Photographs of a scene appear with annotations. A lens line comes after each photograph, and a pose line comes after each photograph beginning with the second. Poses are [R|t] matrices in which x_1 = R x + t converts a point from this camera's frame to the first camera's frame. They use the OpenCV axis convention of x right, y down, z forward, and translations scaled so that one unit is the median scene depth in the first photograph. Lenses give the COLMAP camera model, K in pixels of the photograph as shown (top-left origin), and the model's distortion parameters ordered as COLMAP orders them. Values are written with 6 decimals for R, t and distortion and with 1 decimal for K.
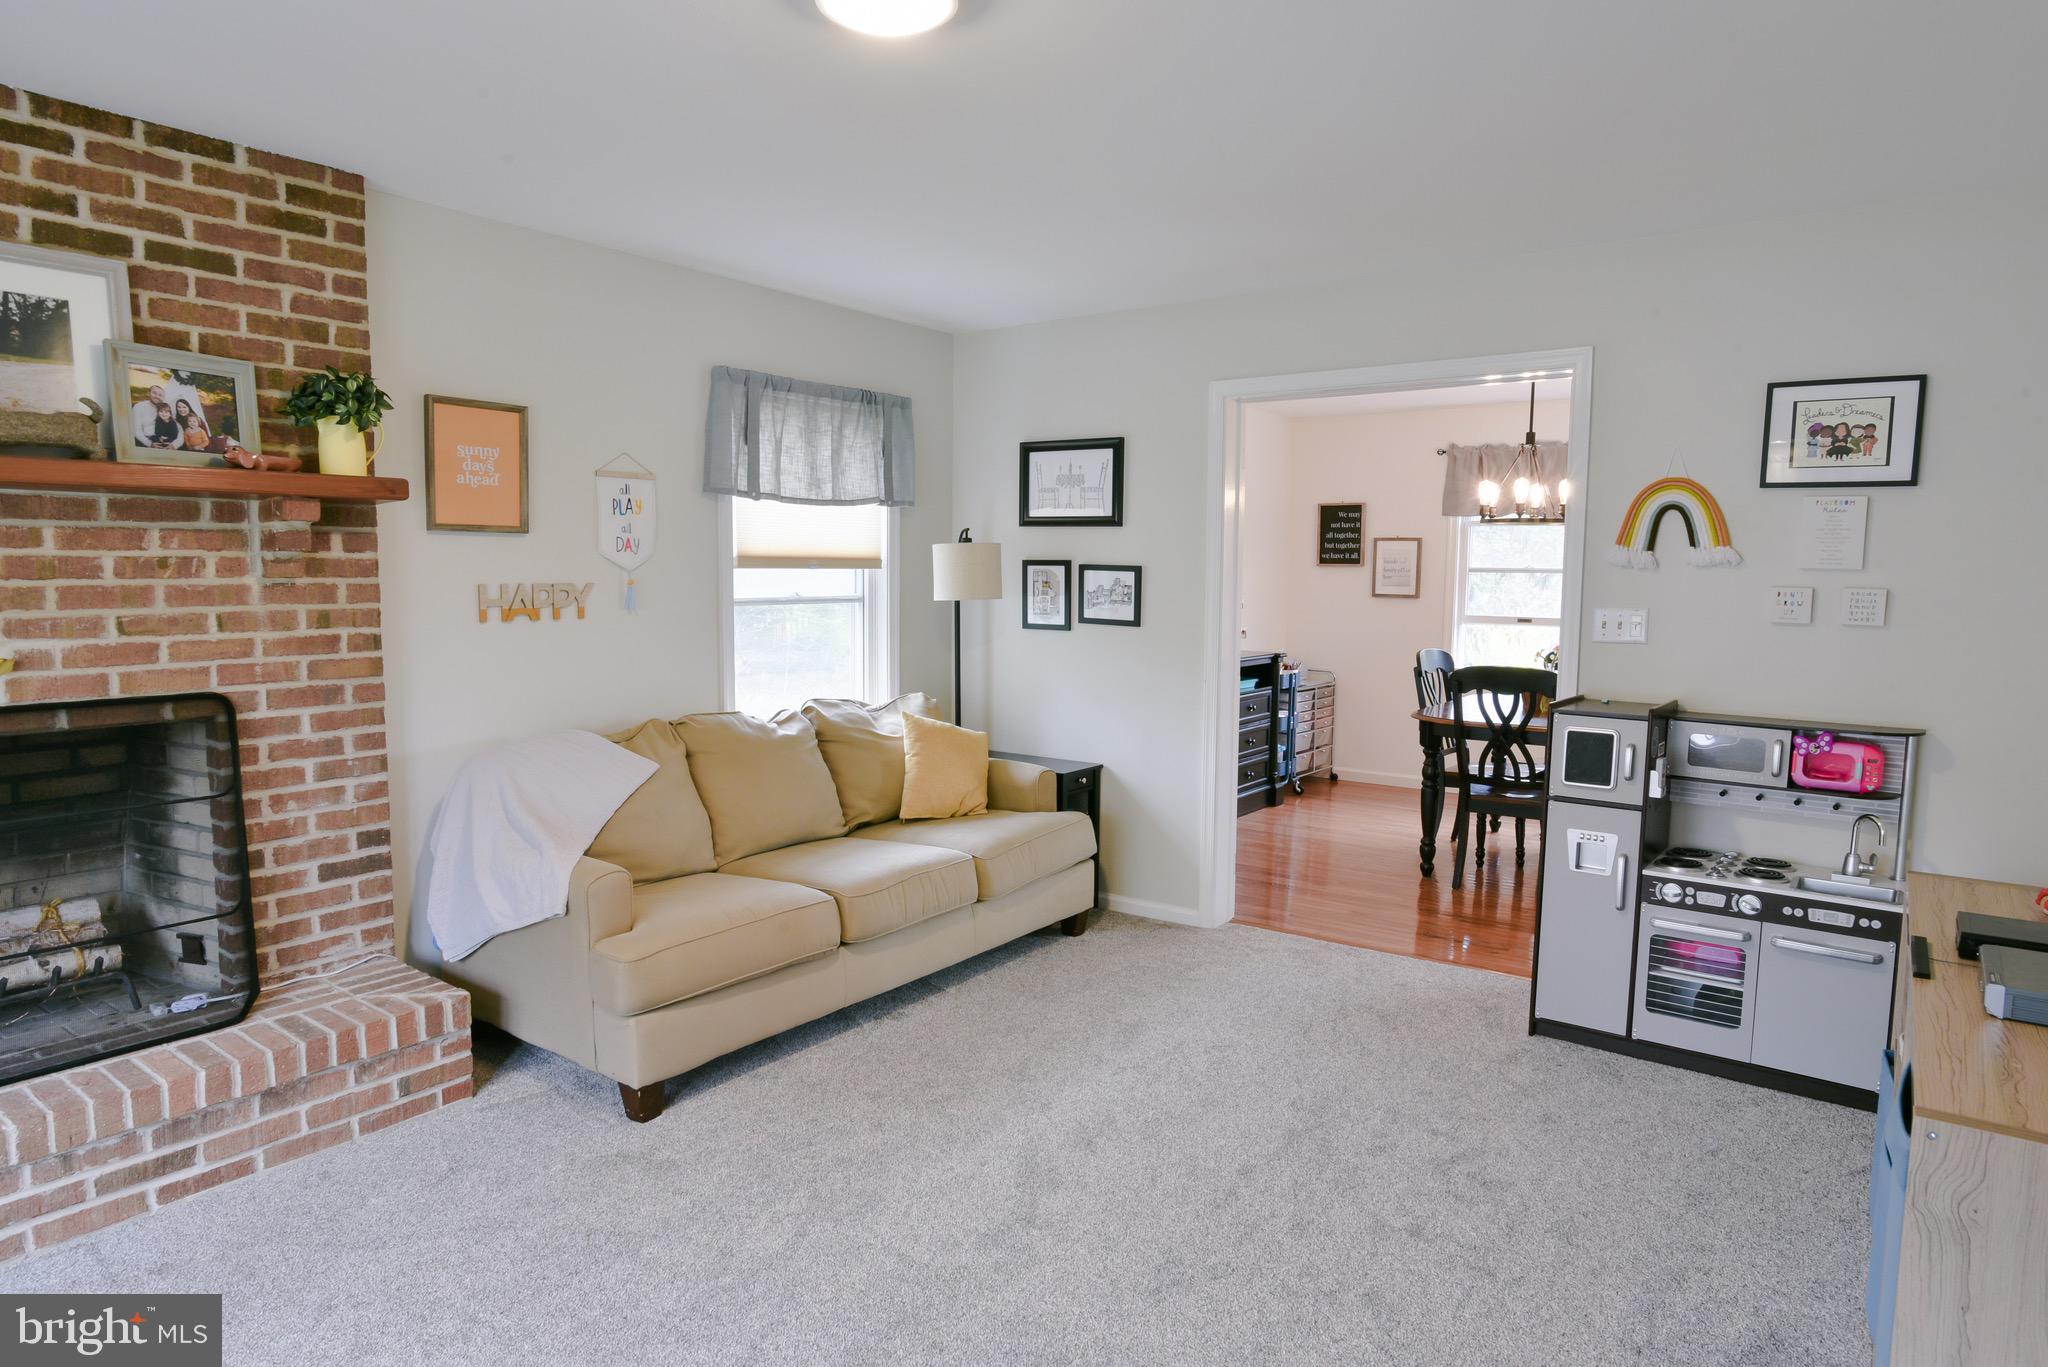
lens RADIAL K [[1191.8, 0, 1024.4], [0, 1191.8, 686.8], [0, 0, 1]] dist [-0.041258, 0.016739]
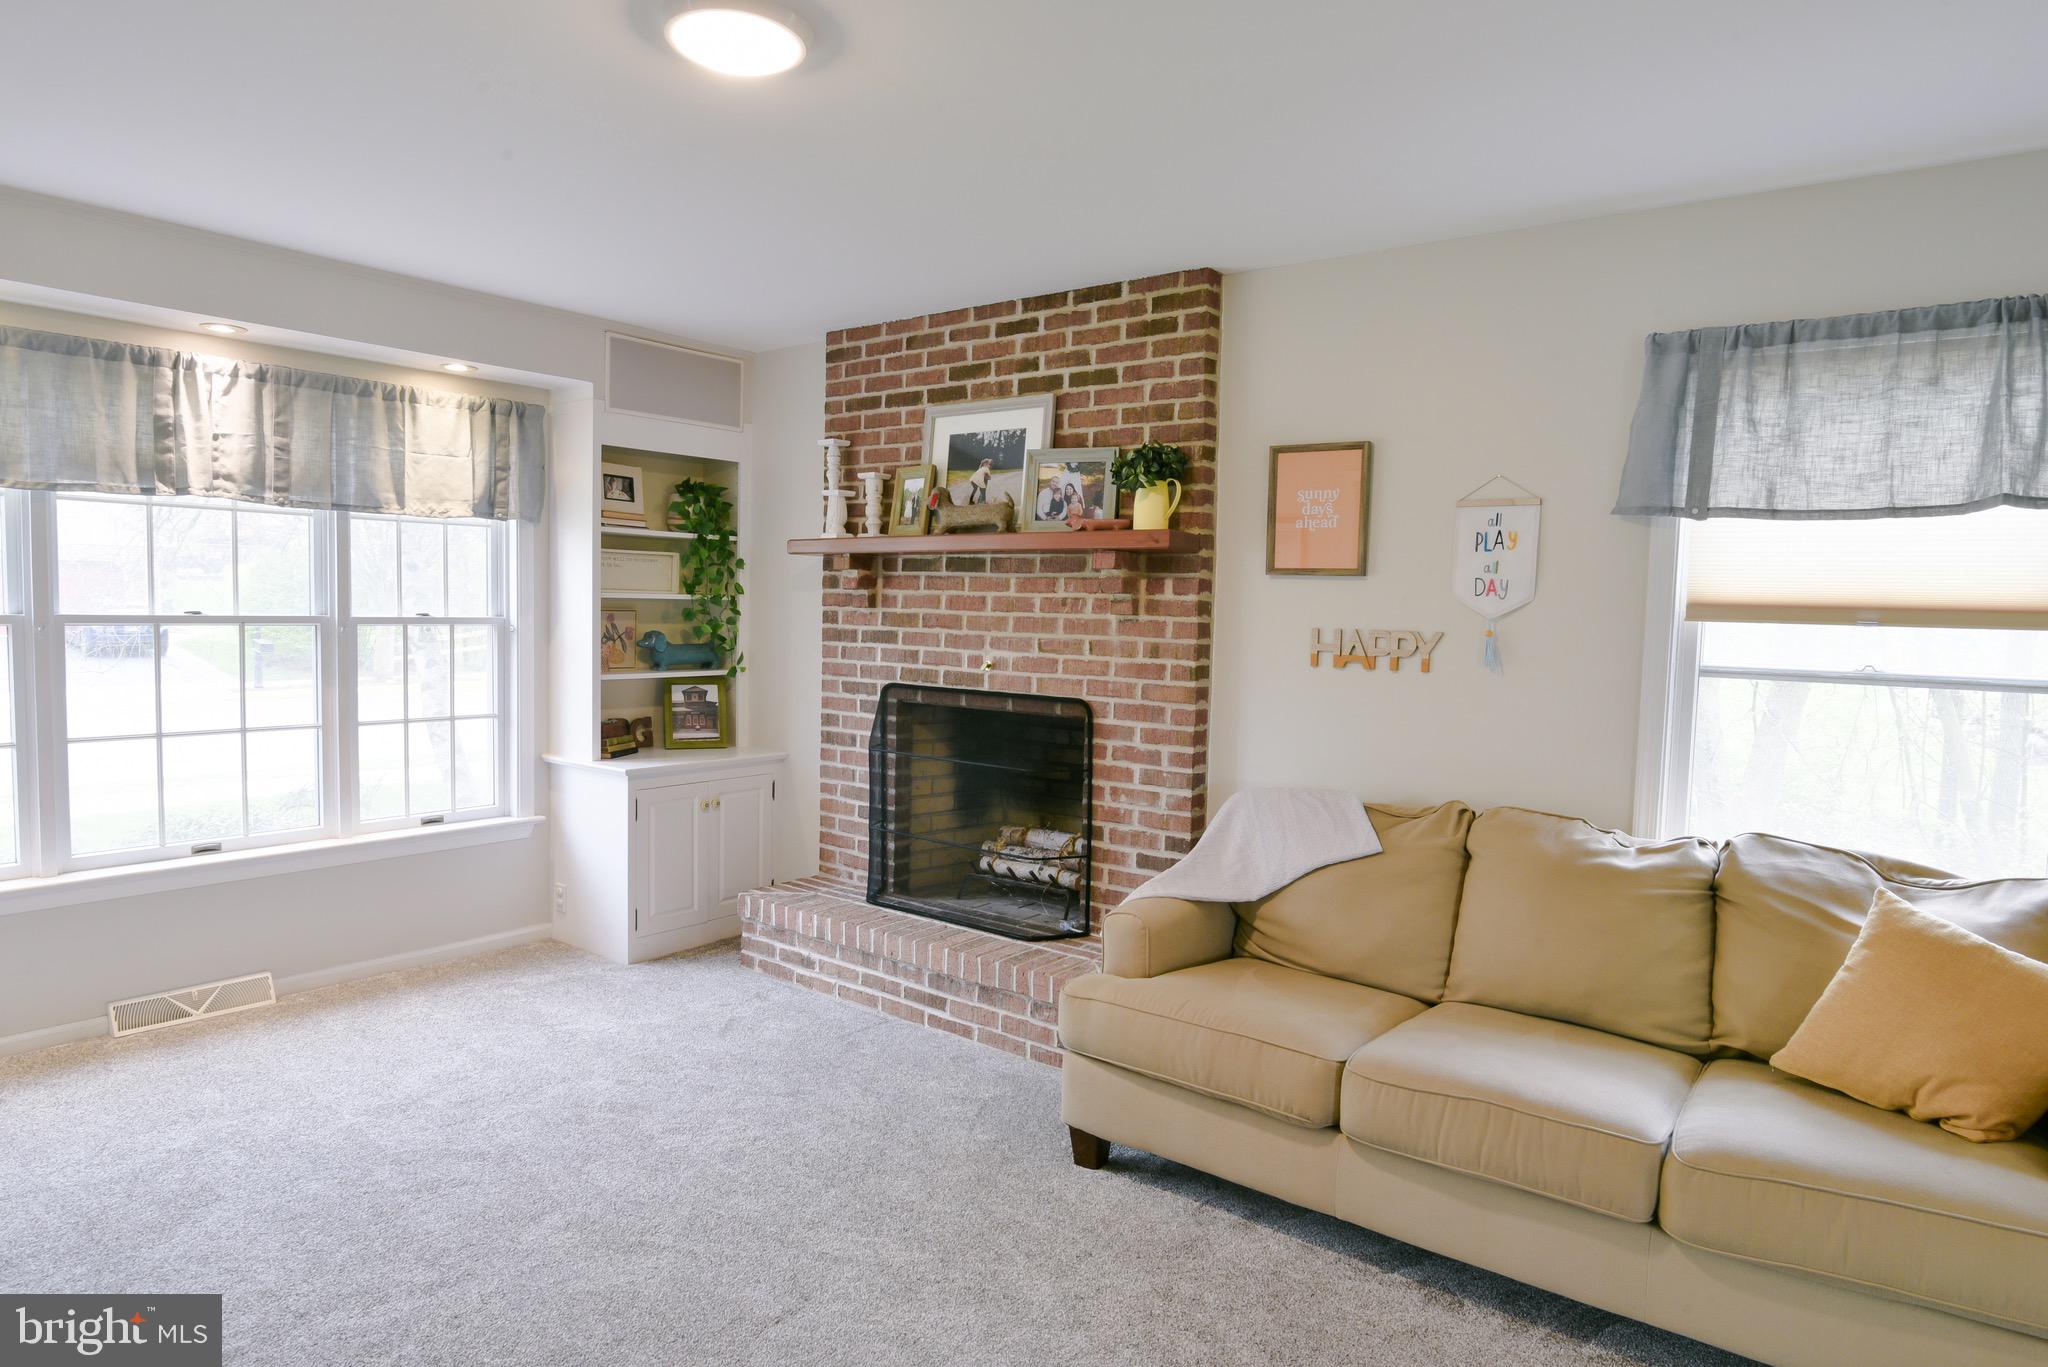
lens RADIAL K [[1206.9, 0, 1021.2], [0, 1206.9, 686.1], [0, 0, 1]] dist [-0.044100, 0.018203]
pose [[-0.020380, 0.060225, -0.997977, 0.664042], [-0.122953, 0.990456, 0.062282, -0.085231], [0.992203, 0.123973, -0.012781, 0.927460]]
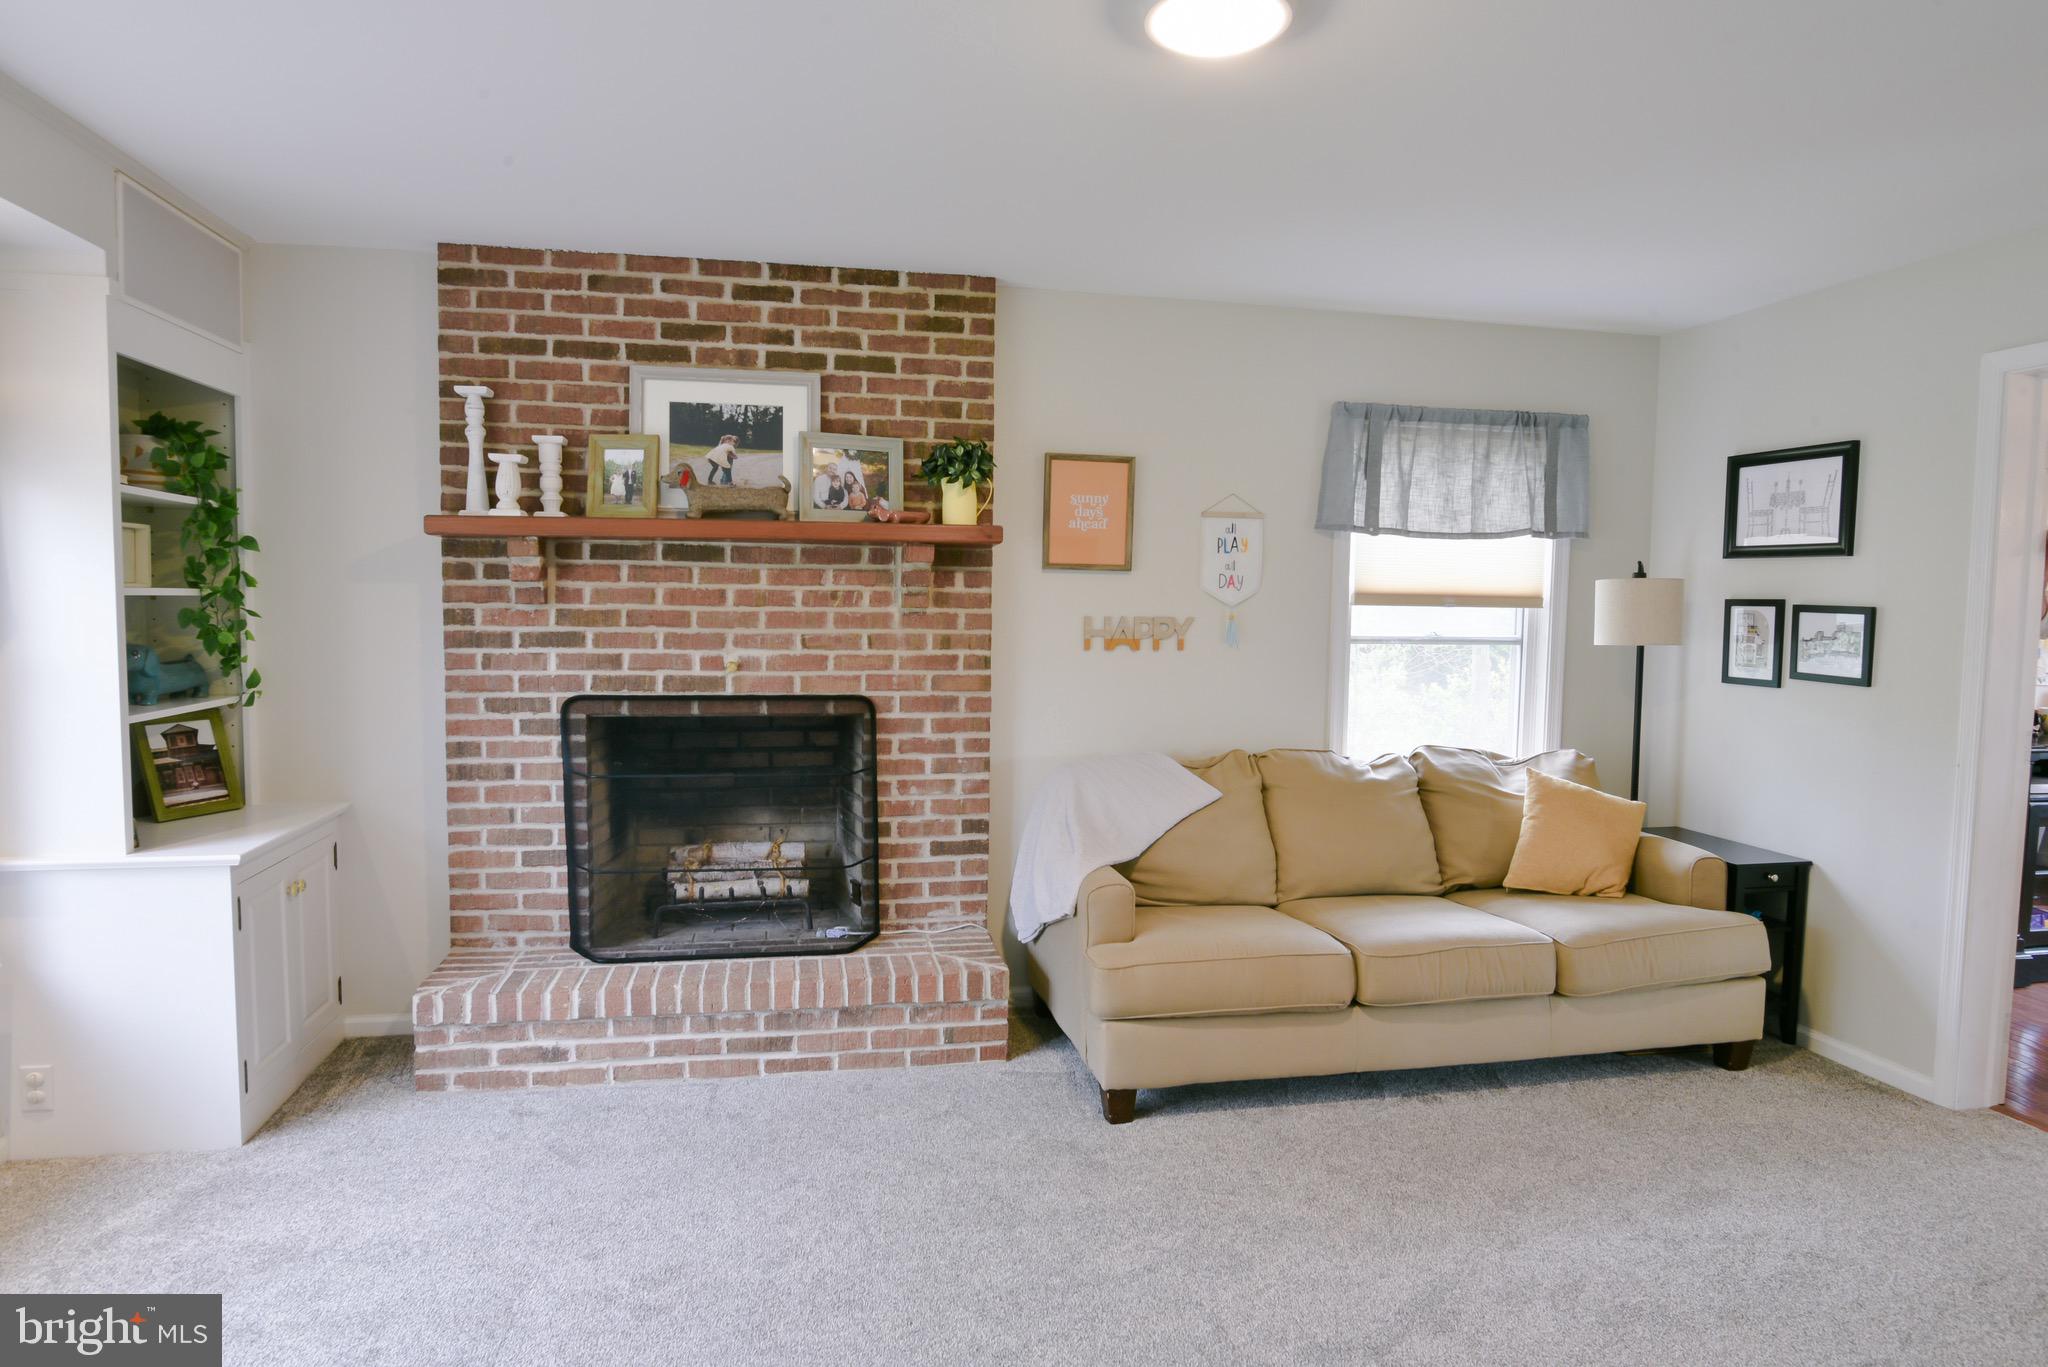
lens RADIAL K [[1191.8, 0, 1024.4], [0, 1191.8, 686.8], [0, 0, 1]] dist [-0.041258, 0.016739]
pose [[0.745025, 0.050741, -0.665104, 0.308673], [-0.073998, 0.997235, -0.006811, -0.008752], [0.662920, 0.054290, 0.746720, 0.134657]]
